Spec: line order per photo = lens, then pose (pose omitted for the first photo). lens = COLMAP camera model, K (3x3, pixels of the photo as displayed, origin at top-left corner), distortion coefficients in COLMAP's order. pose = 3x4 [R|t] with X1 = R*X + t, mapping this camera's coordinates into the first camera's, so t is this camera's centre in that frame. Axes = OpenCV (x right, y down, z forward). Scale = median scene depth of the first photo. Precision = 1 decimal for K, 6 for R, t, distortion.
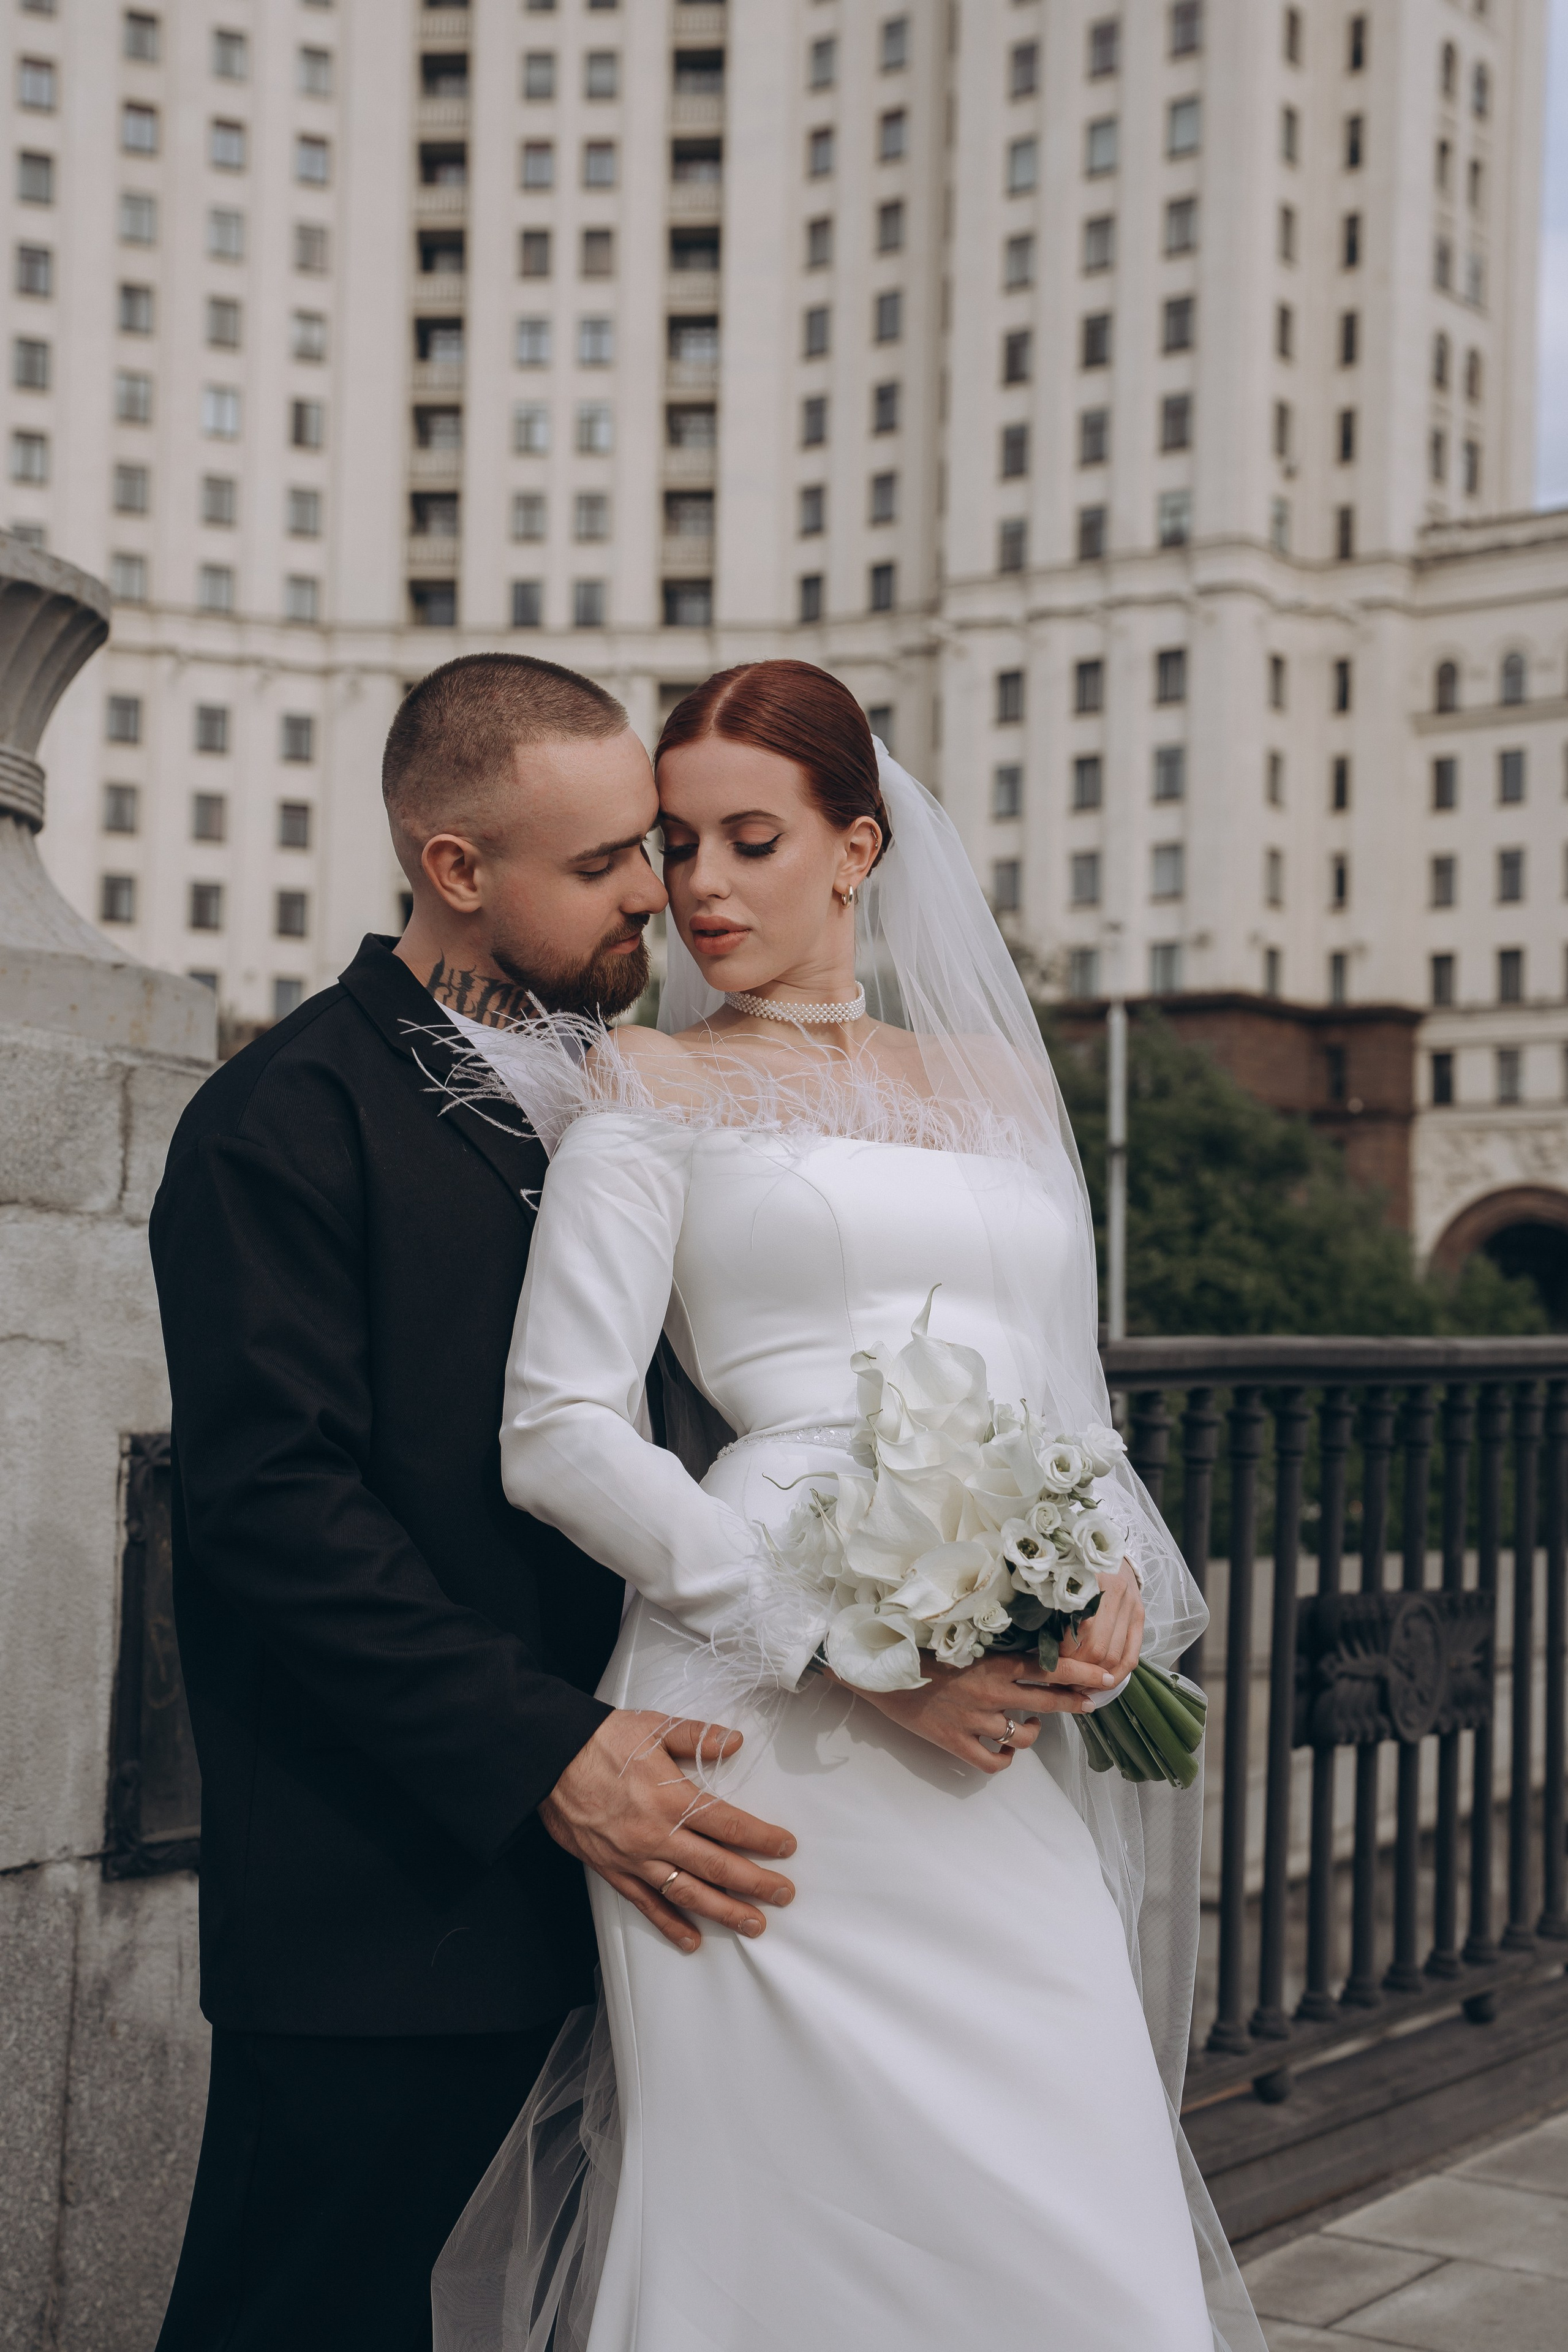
lens RADIAL K [[3680.2, 0, 786.4], [0, 3680.2, 1114.8], [0, 0, 1]] dist [0.188290, 0.311772]
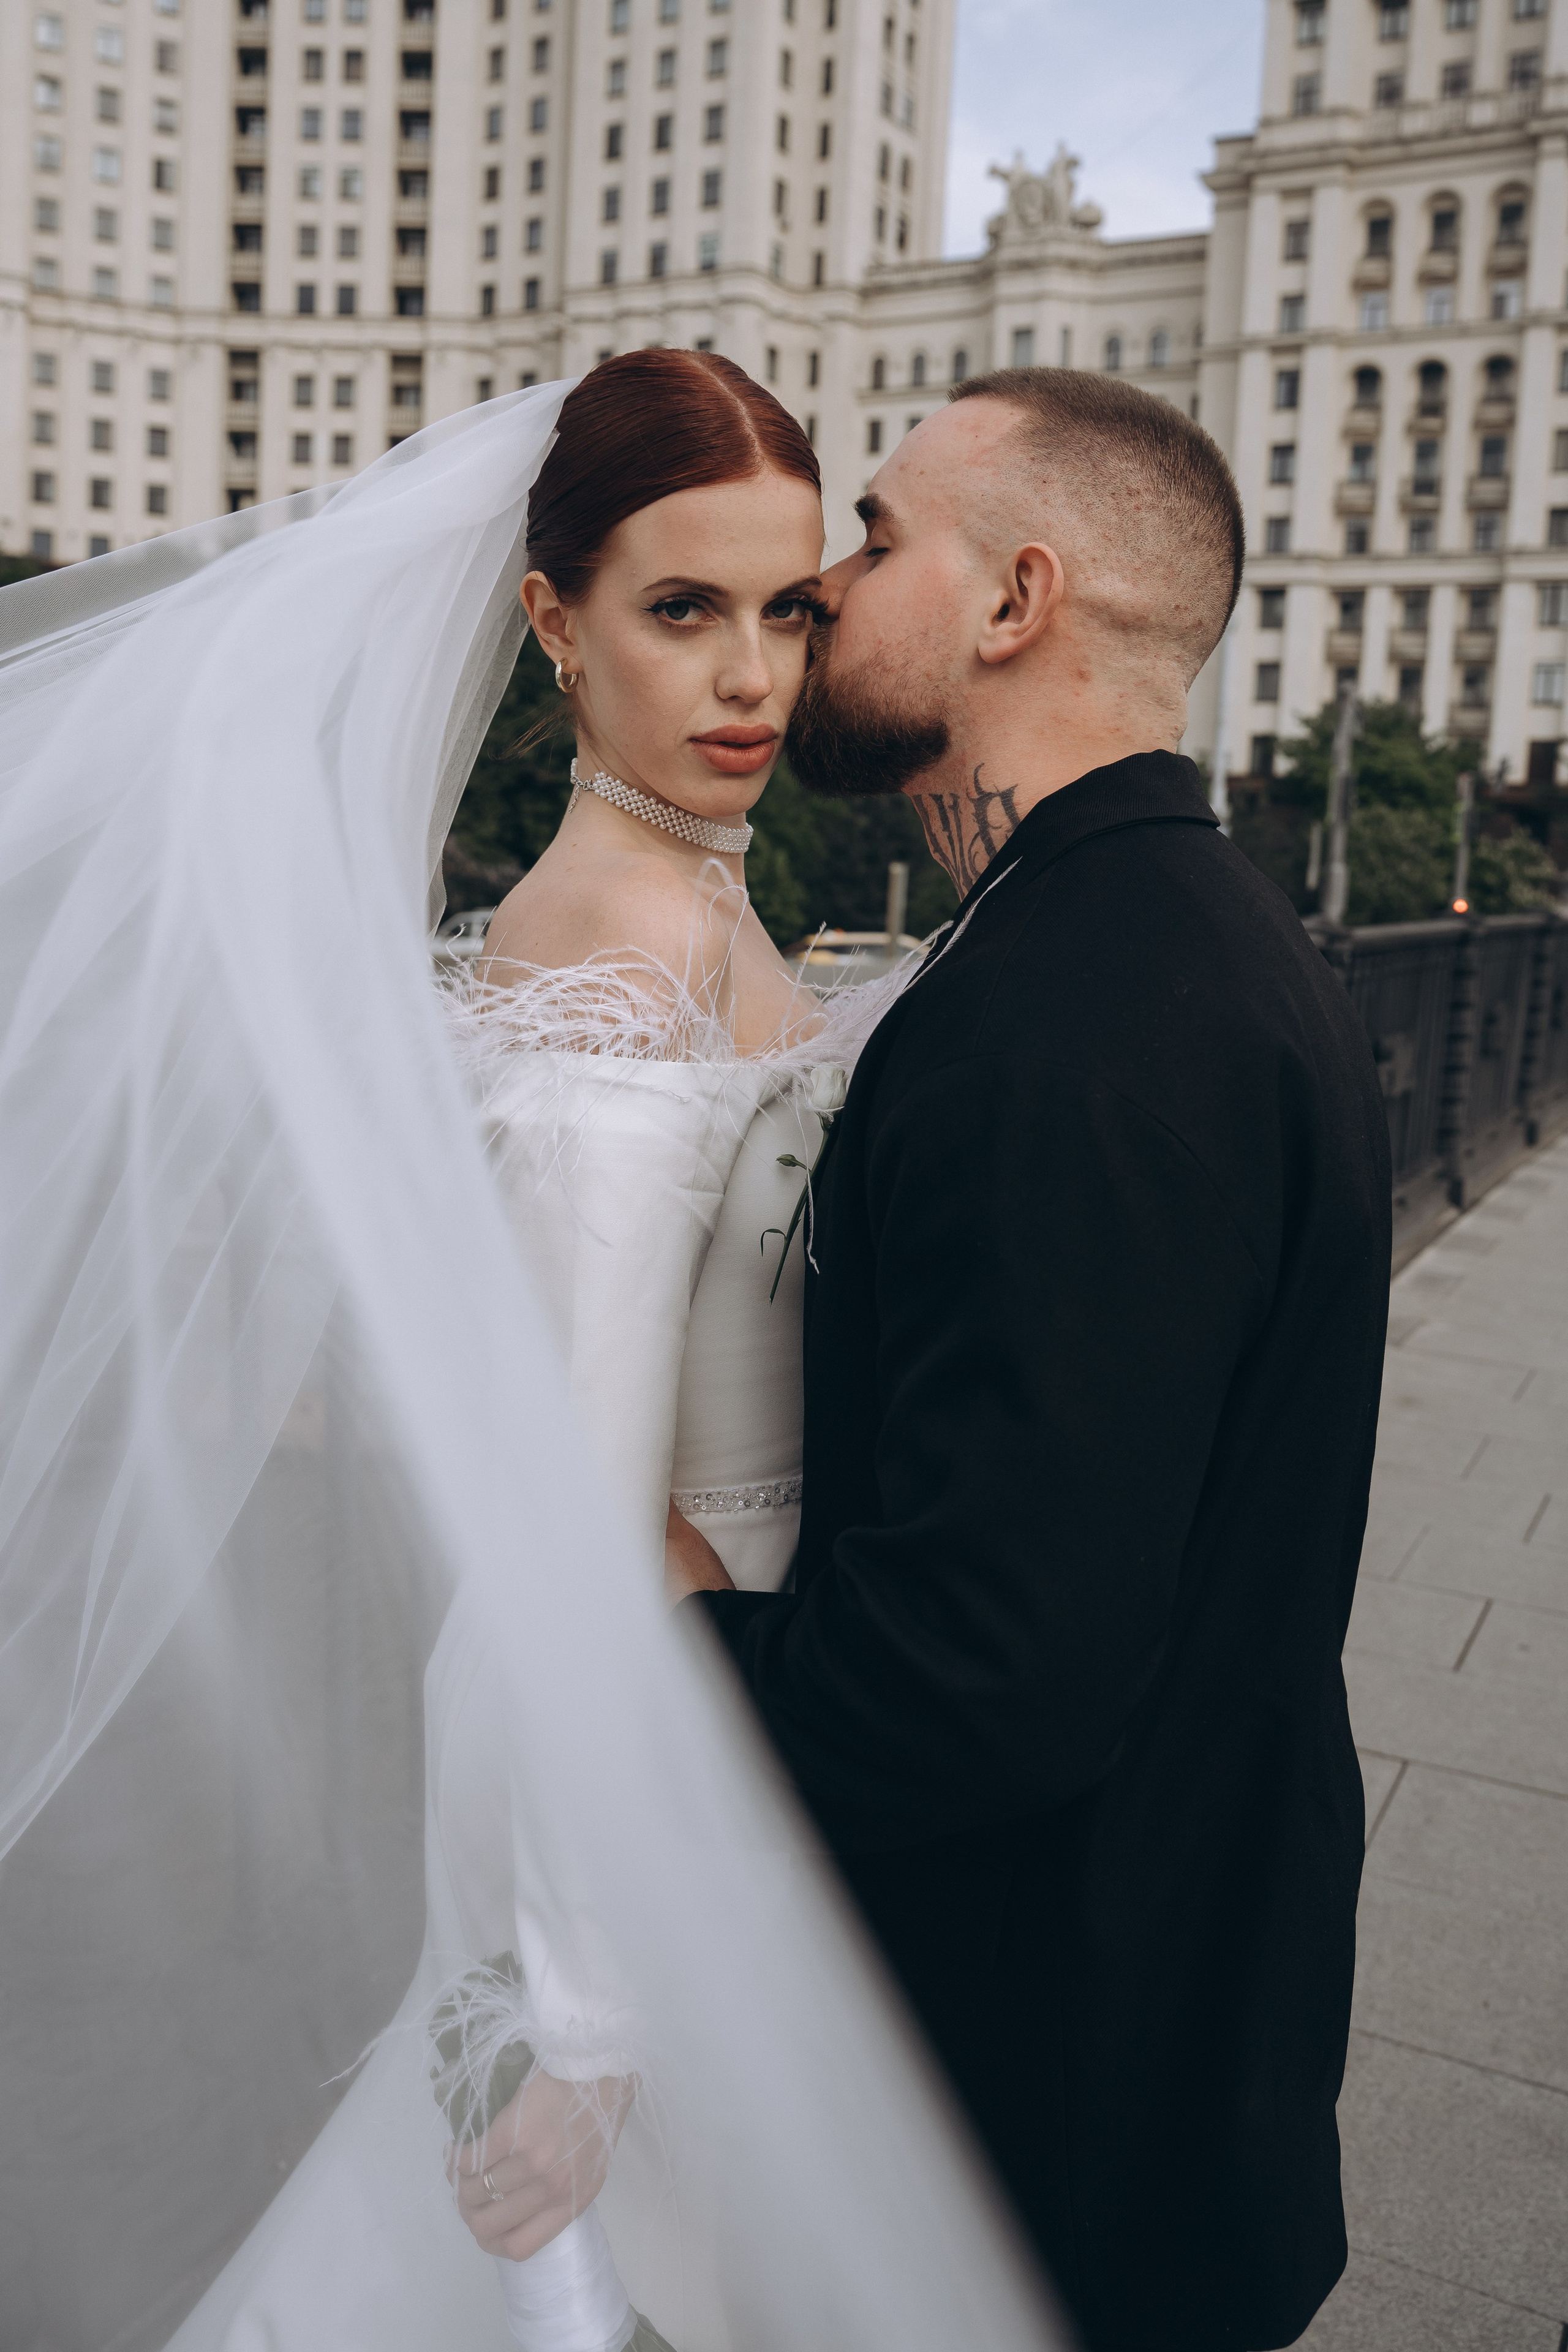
lens RADIAL K [[2001.1, 0, 776.3], [0, 2001.1, 1134.9], [0, 0, 1]] dist [-0.104237, 0.072865]
pose [[0.996283, 0.013186, 0.085120, 0.065317], [-0.032758, 0.971961, 0.232848, 0.005337], [-0.079663, -0.234771, 0.968781, 0.110938]]
